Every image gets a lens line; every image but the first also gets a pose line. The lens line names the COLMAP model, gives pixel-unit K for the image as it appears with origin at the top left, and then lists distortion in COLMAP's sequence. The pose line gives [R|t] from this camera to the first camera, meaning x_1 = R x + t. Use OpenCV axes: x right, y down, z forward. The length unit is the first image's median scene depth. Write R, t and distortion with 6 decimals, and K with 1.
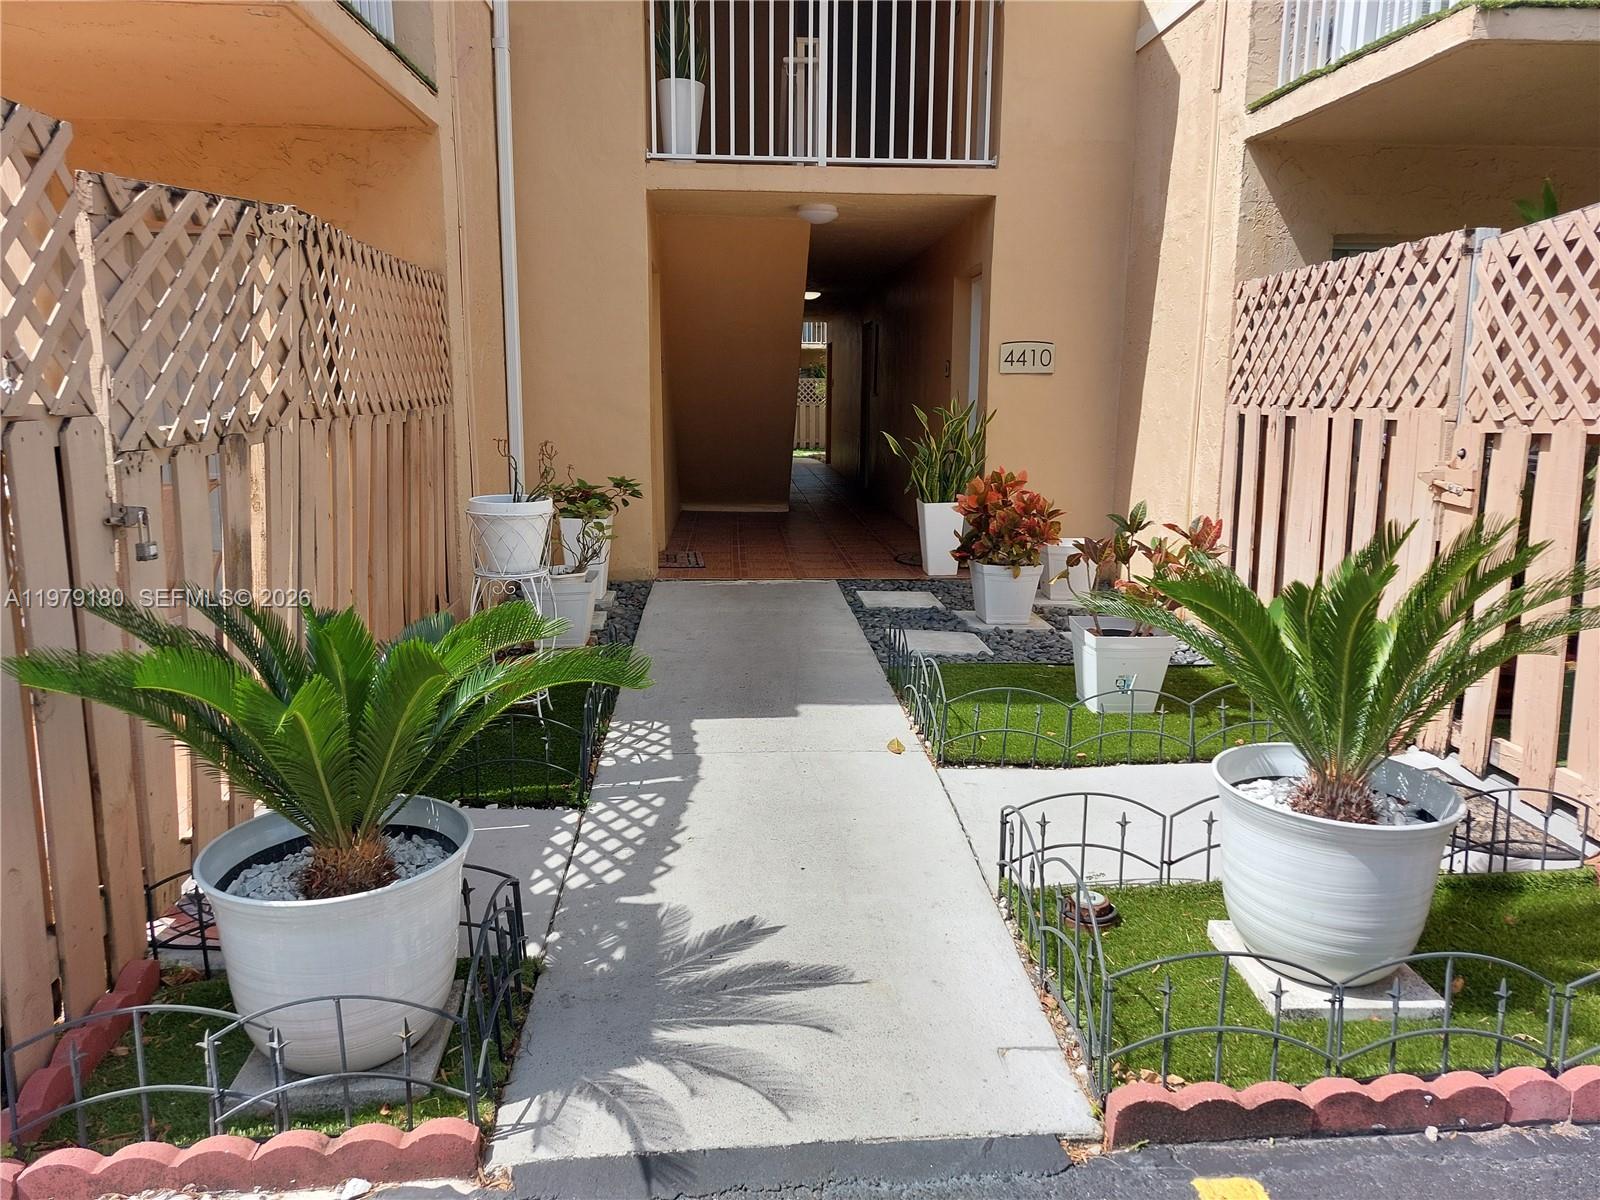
lens RADIAL K [[1144.4, 0, 802.0], [0, 1144.4, 592.3], [0, 0, 1]] dist [0.007936, 0.000569]
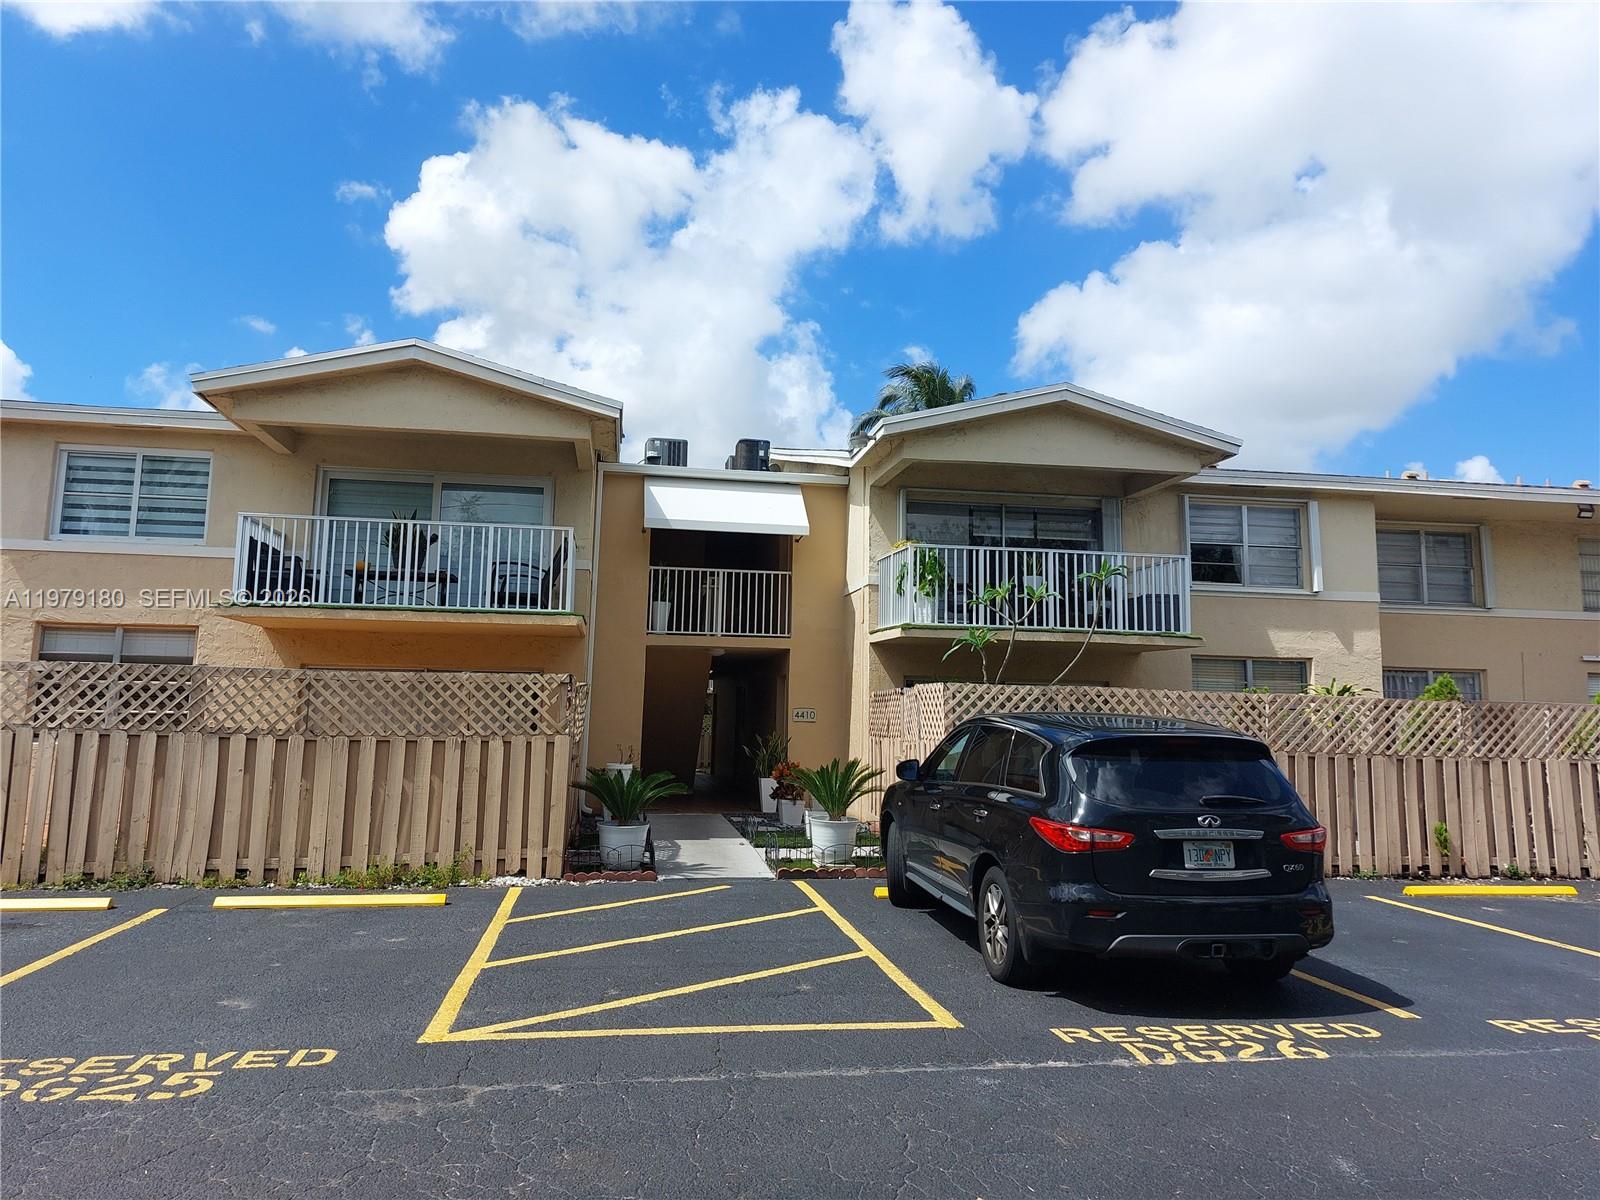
lens RADIAL K [[1144.4, 0, 800.8], [0, 1144.4, 588.0], [0, 0, 1]] dist [0.007936, 0.000569]
pose [[0.994935, 0.026347, 0.097004, -0.047862], [0.002313, 0.958780, -0.284139, 0.221759], [-0.100492, 0.282924, 0.953863, -1.367745]]
